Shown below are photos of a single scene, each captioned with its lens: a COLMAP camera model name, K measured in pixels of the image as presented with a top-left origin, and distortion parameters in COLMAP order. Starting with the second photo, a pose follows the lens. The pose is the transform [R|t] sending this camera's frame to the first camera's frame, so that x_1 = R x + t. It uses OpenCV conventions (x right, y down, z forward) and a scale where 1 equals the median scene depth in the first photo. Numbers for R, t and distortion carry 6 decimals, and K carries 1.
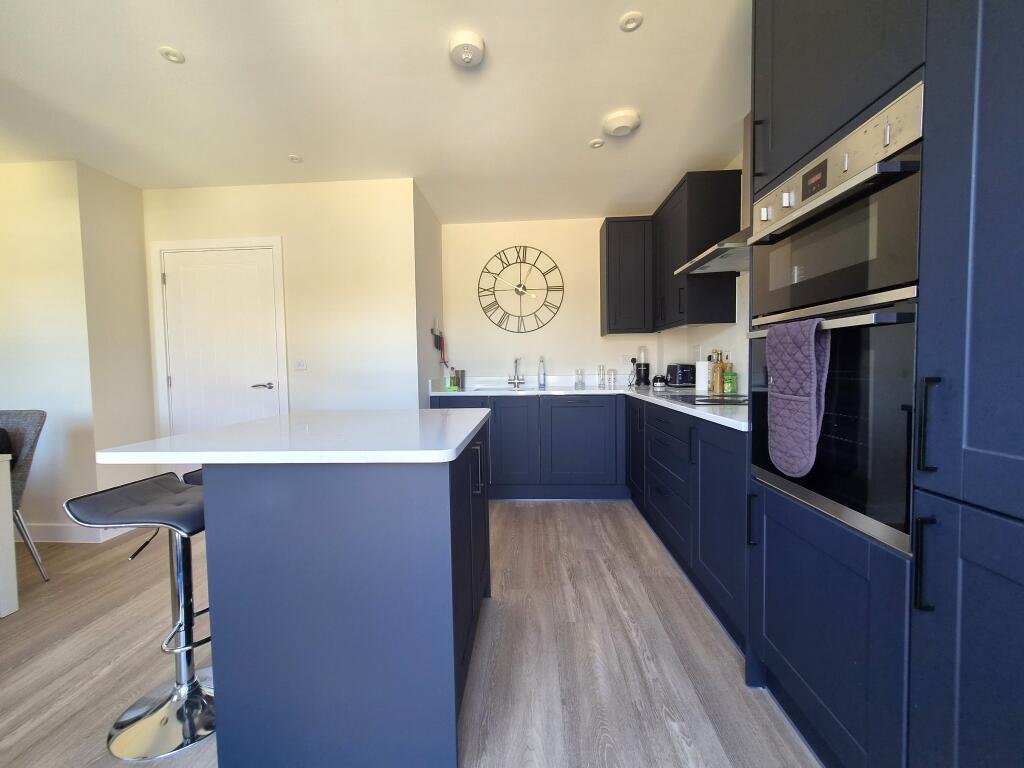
lens RADIAL K [[420.8, 0, 509.1], [0, 420.8, 383.5], [0, 0, 1]] dist [0.000310, 0.000036]
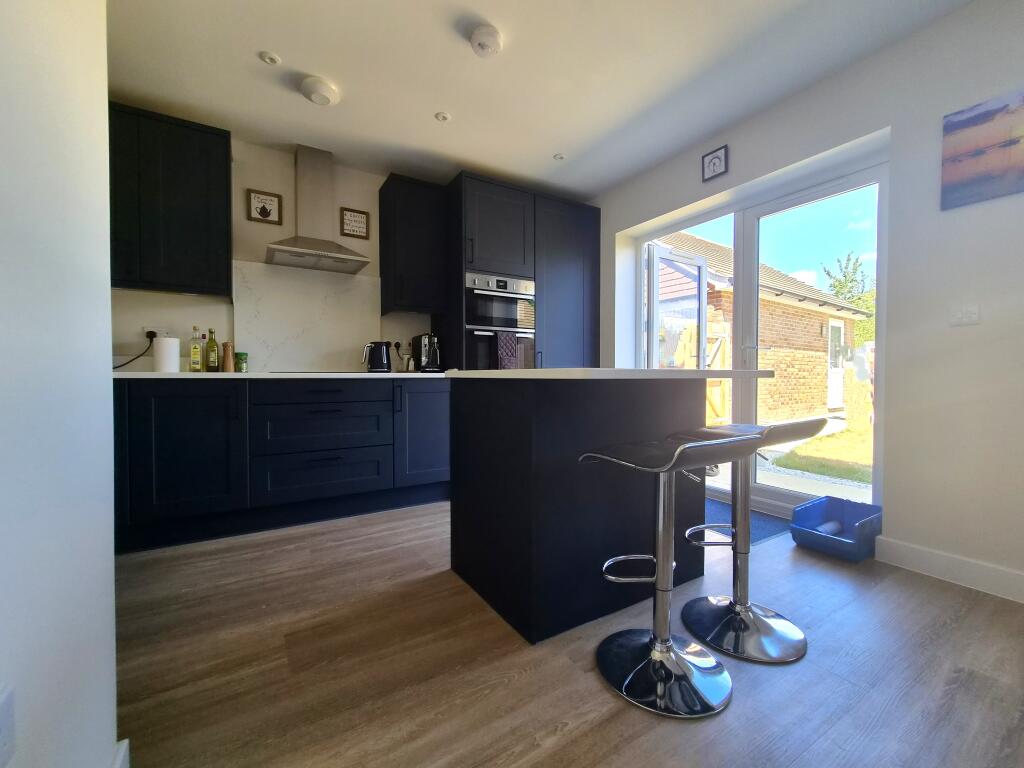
lens RADIAL K [[420.8, 0, 509.1], [0, 420.8, 383.5], [0, 0, 1]] dist [0.000310, 0.000036]
pose [[-0.565697, -0.003011, 0.824608, -0.509292], [0.043975, 0.998460, 0.033814, 0.031939], [-0.823440, 0.055391, -0.564693, 0.784694]]
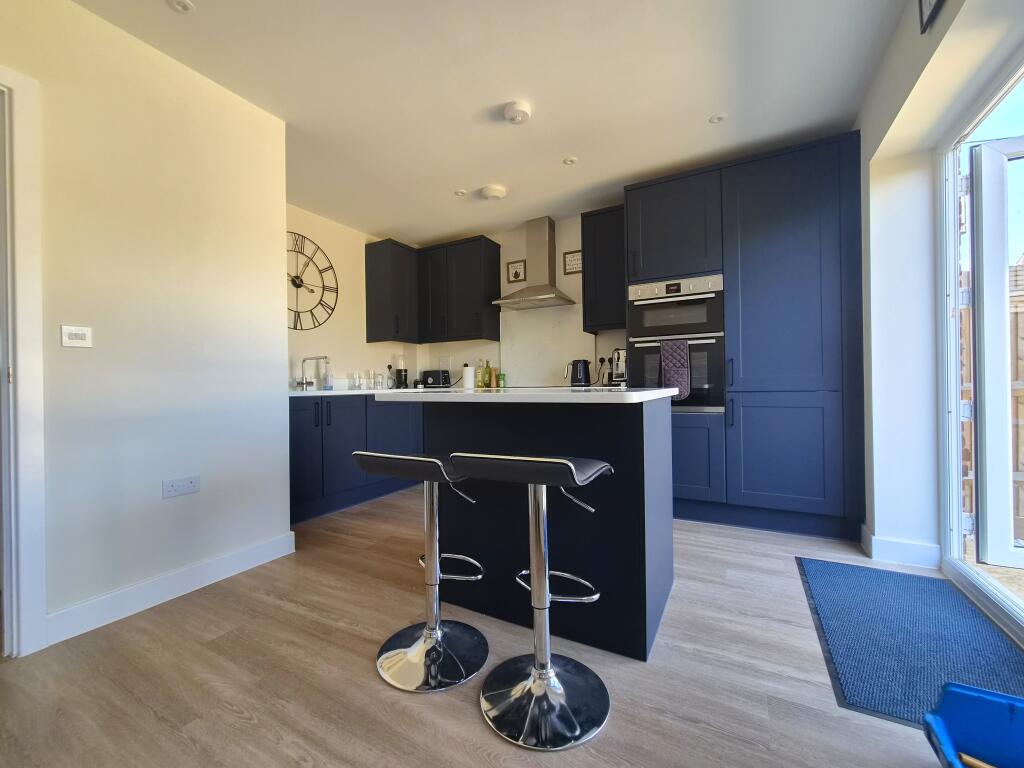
lens RADIAL K [[418.2, 0, 502.6], [0, 418.2, 385.2], [0, 0, 1]] dist [-0.001340, -0.000040]
pose [[0.437821, 0.008665, 0.899021, -0.623196], [0.045853, 0.998437, -0.031953, 0.047608], [-0.897892, 0.055212, 0.436739, 0.251714]]
